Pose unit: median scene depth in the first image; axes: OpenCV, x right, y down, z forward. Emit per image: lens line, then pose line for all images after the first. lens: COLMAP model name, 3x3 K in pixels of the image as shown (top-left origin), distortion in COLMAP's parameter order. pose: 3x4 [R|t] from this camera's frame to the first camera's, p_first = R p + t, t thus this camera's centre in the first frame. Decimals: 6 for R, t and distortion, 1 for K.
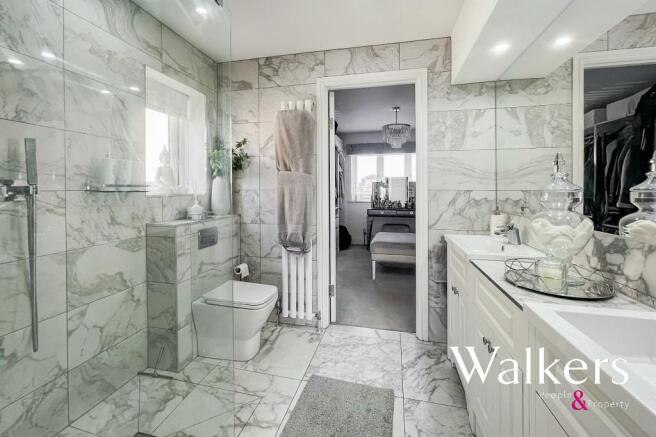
lens RADIAL K [[275.7, 0, 324.1], [0, 275.7, 194.9], [0, 0, 1]] dist [-0.002323, 0.000696]
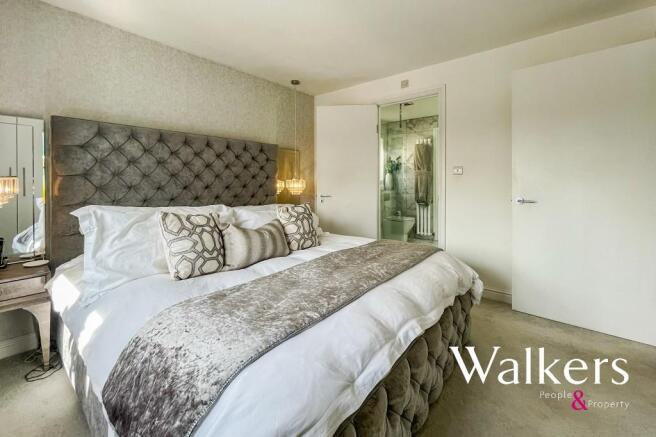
lens RADIAL K [[275.7, 0, 323.5], [0, 275.7, 188.3], [0, 0, 1]] dist [-0.002323, 0.000696]
pose [[0.887927, 0.006912, -0.459932, 0.209708], [-0.005709, 0.999976, 0.004008, 0.058944], [0.459949, -0.000933, 0.887945, -1.370892]]
